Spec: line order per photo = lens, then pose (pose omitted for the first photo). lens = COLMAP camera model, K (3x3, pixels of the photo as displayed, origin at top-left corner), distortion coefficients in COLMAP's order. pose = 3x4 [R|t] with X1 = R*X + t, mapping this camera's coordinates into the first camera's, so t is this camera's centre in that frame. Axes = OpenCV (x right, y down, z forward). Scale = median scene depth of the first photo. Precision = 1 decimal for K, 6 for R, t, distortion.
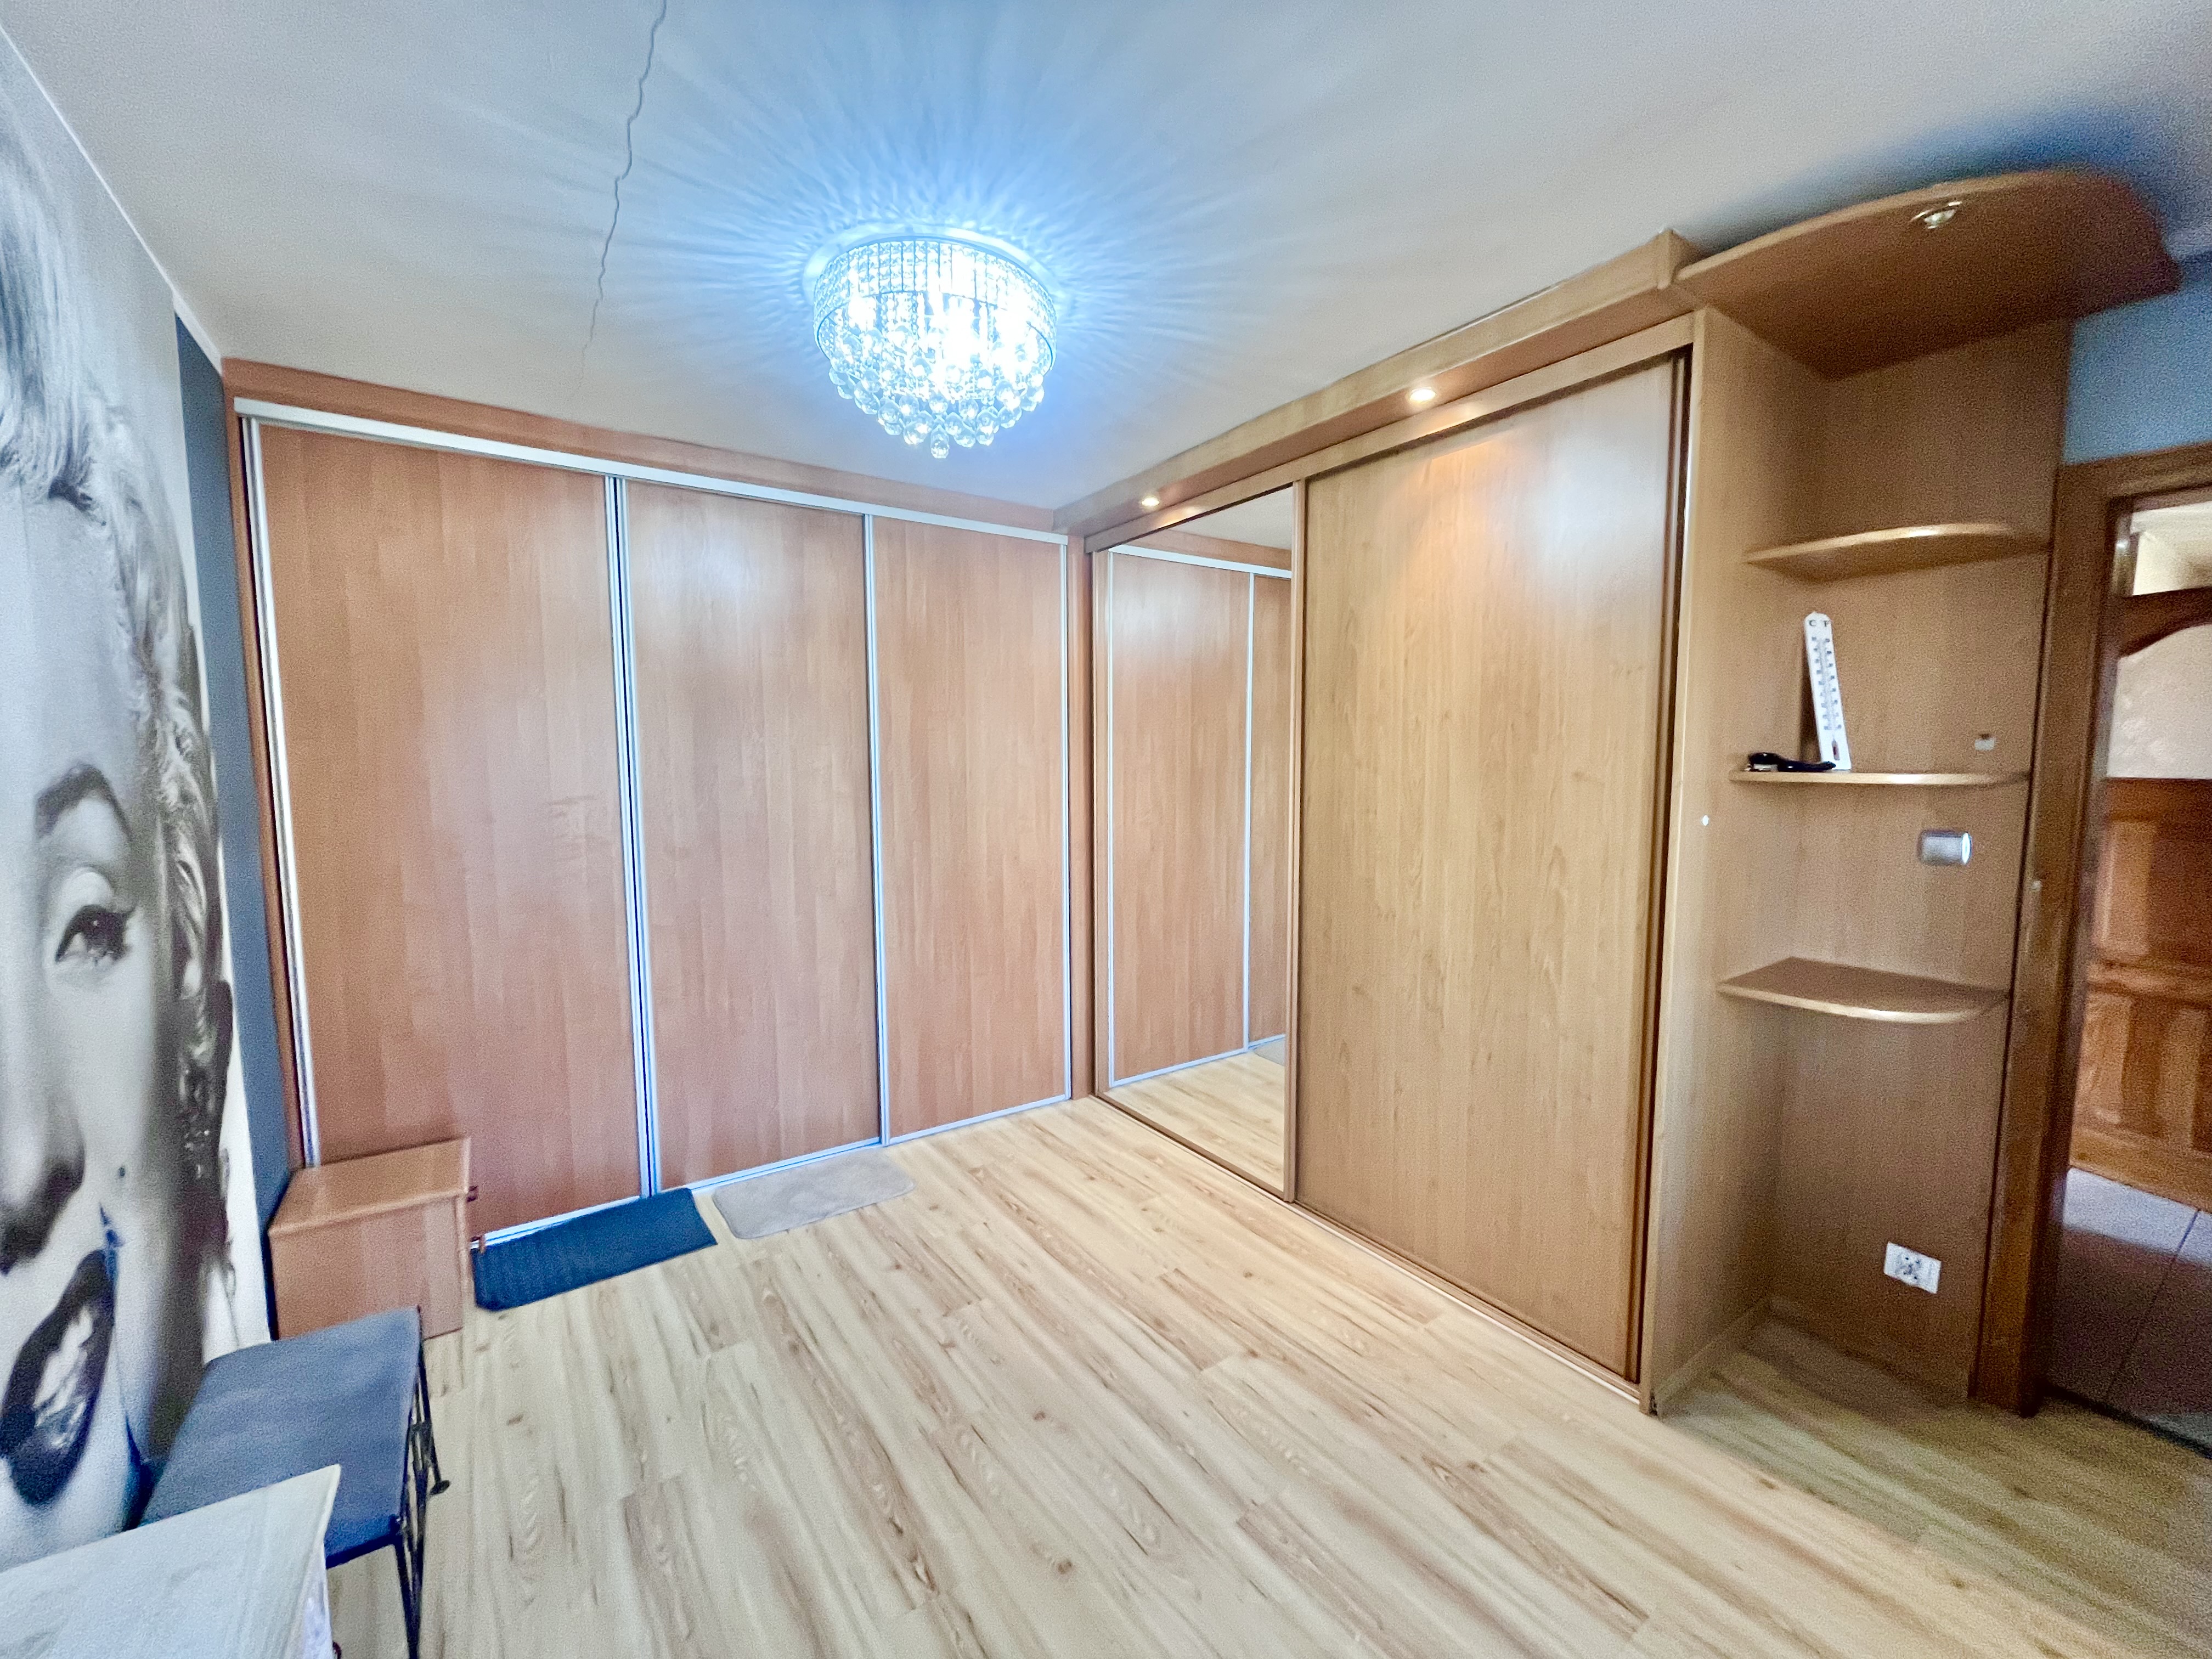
lens RADIAL K [[891.0, 0, 1105.2], [0, 891.0, 832.7], [0, 0, 1]] dist [-0.002987, -0.000409]
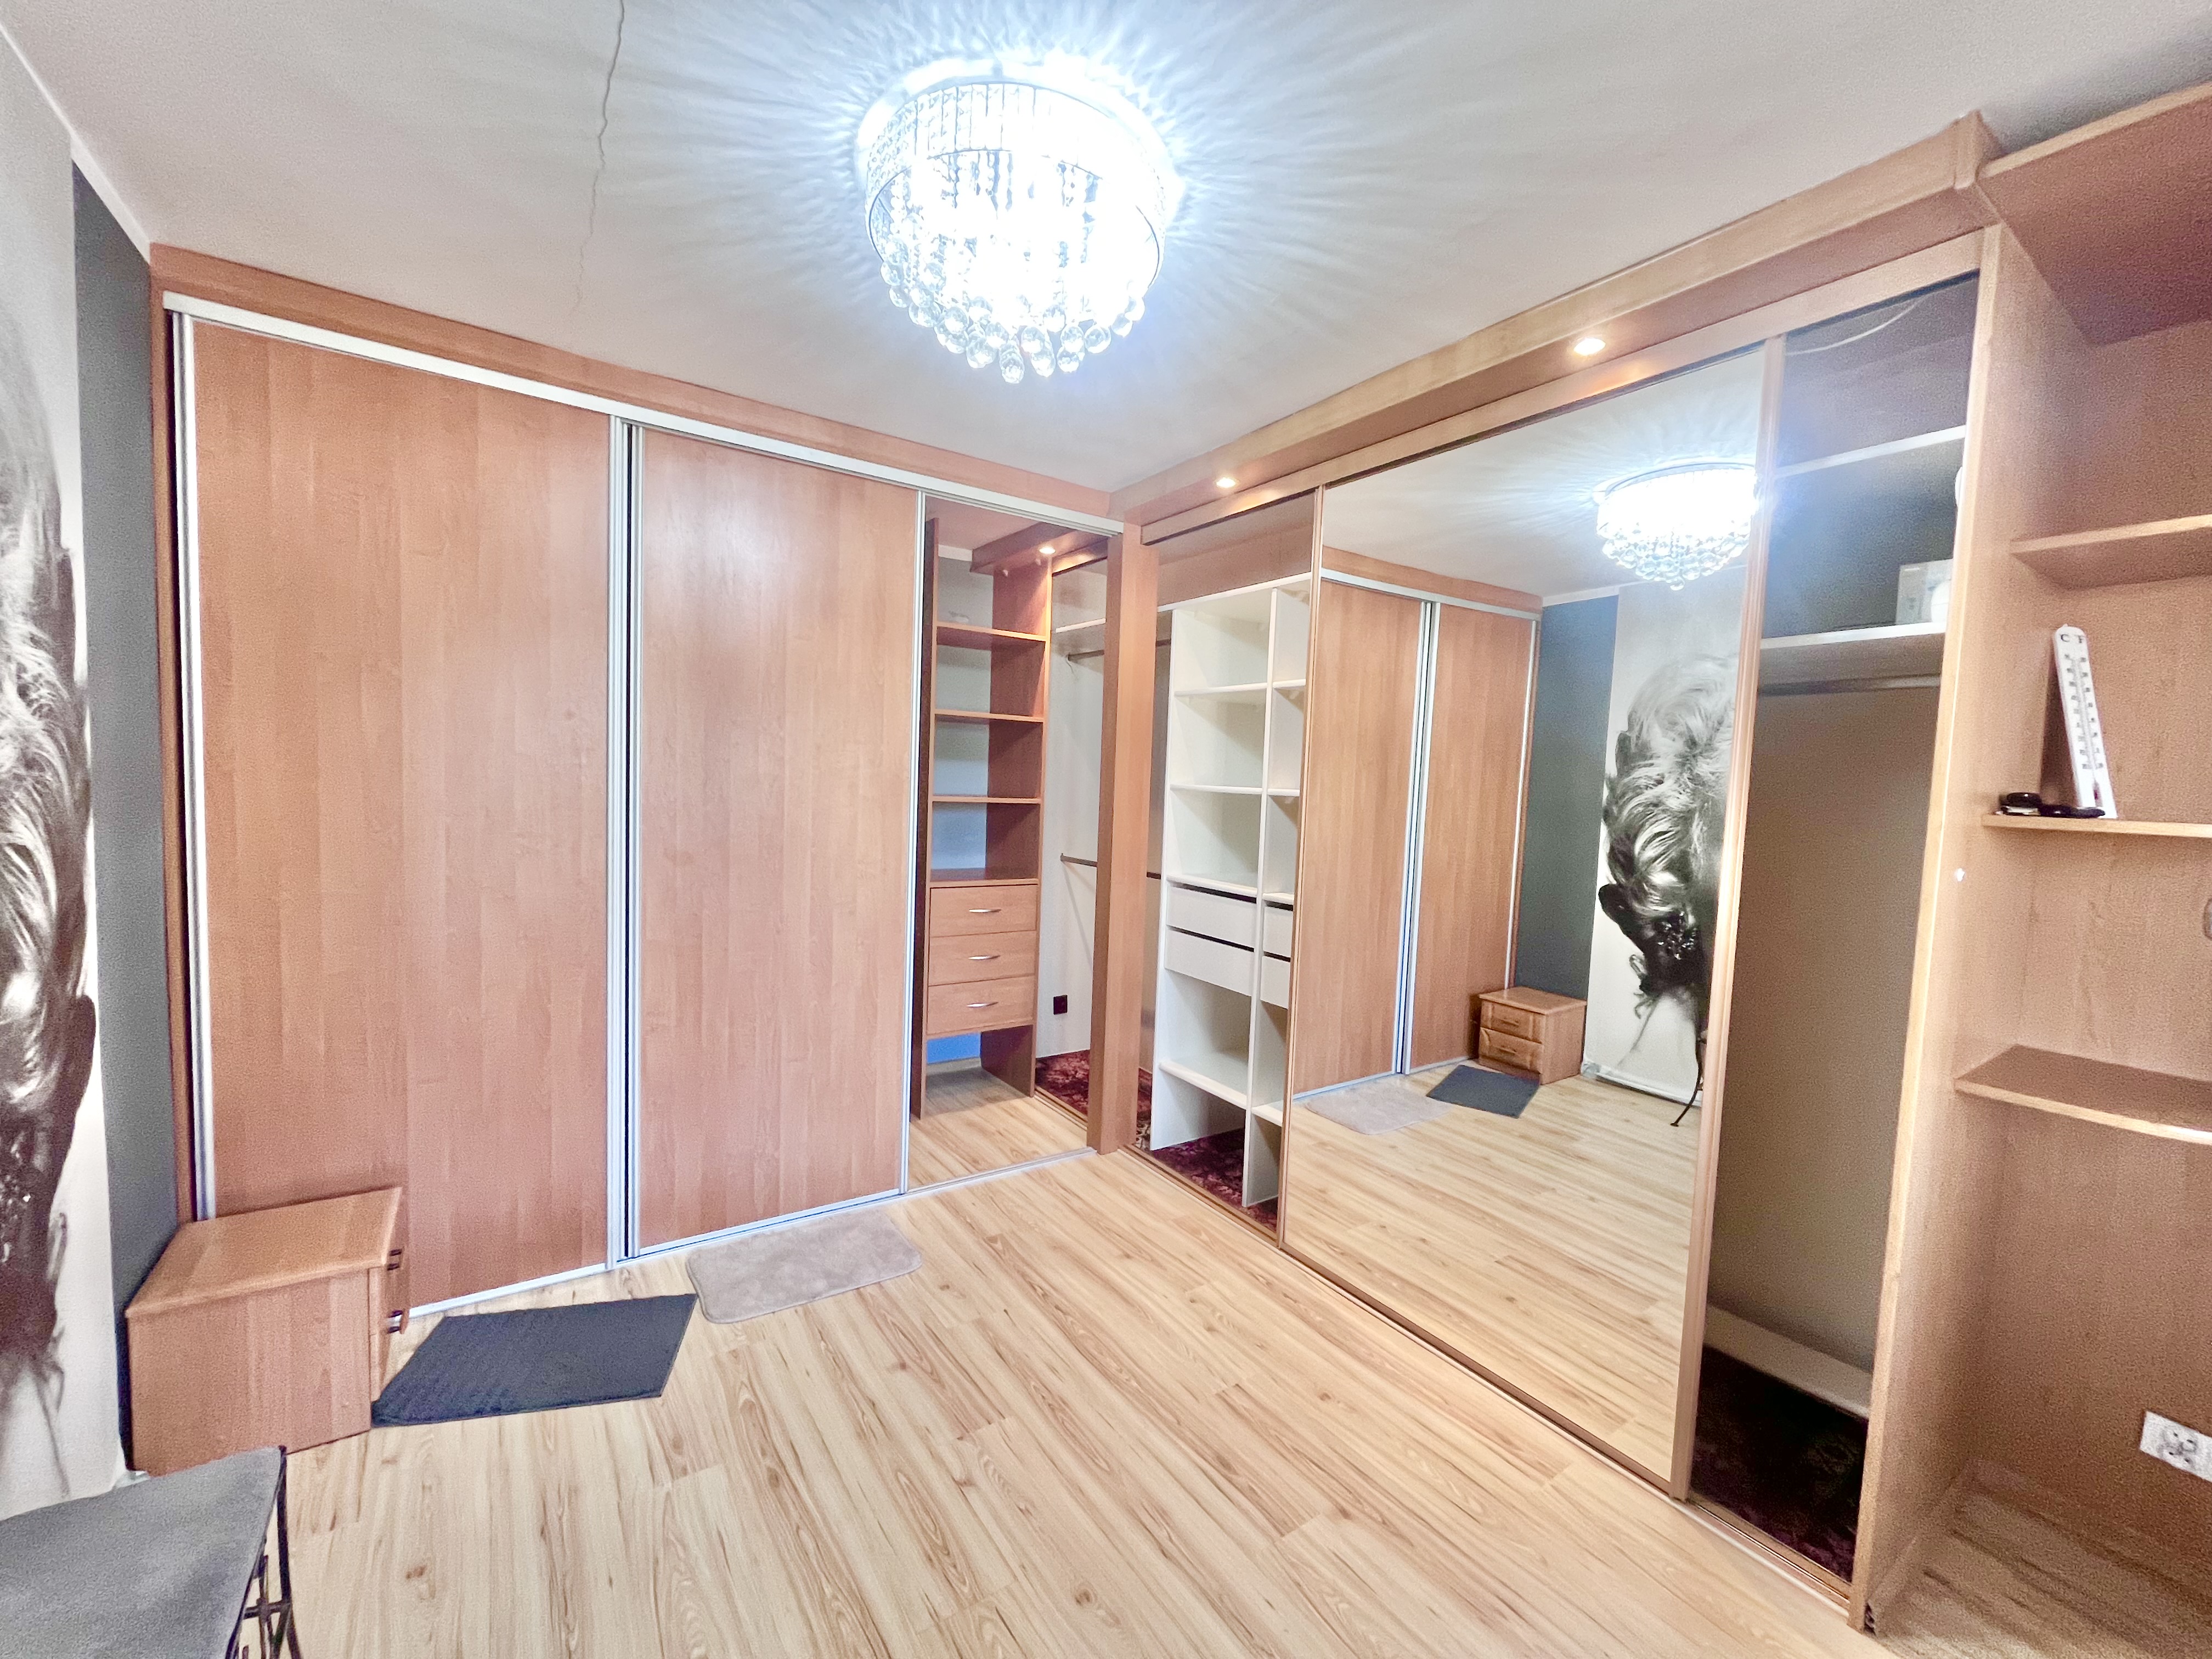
lens RADIAL K [[891.0, 0, 1105.7], [0, 891.0, 833.8], [0, 0, 1]] dist [-0.002987, -0.000409]
pose [[0.999078, 0.042788, -0.003596, -0.073883], [-0.042858, 0.998829, -0.022439, 0.000276], [0.002632, 0.022573, 0.999742, 0.187886]]
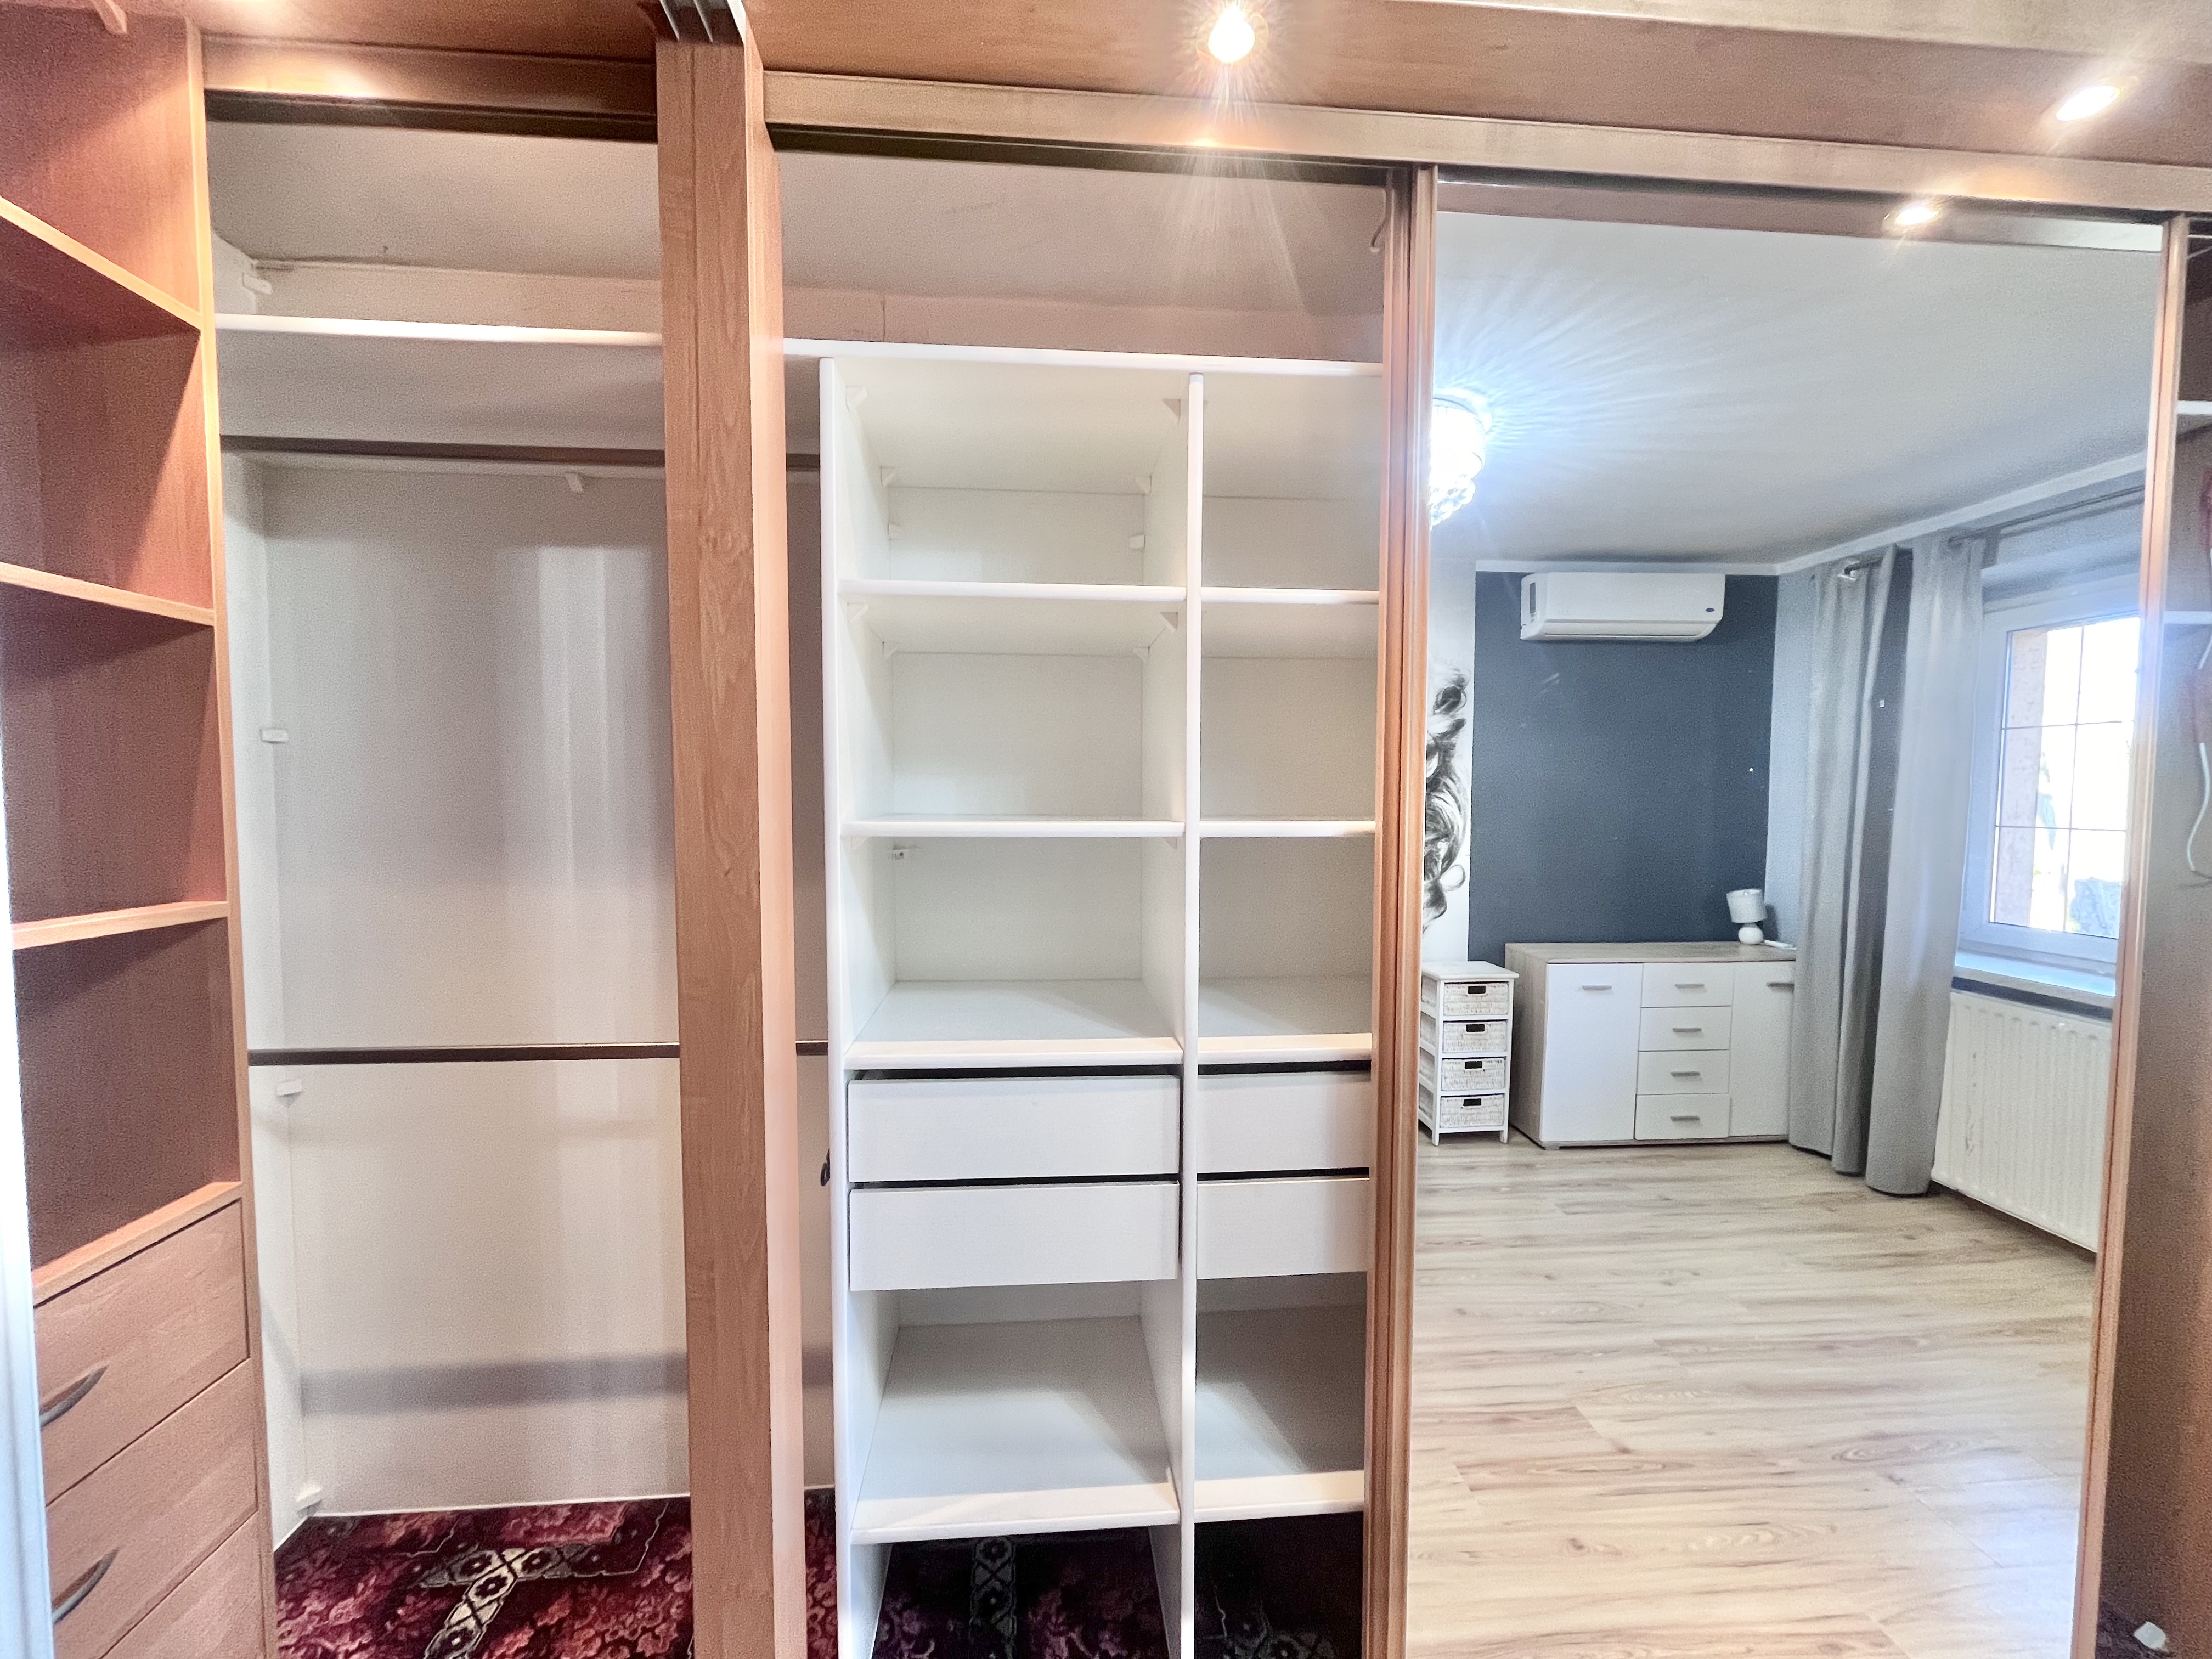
lens RADIAL K [[891.0, 0, 1102.2], [0, 891.0, 843.8], [0, 0, 1]] dist [-0.002987, -0.000409]
pose [[0.497742, -0.040106, 0.866397, -0.391260], [0.068705, 0.997614, 0.006709, -0.101803], [-0.864599, 0.056186, 0.499311, 1.252639]]
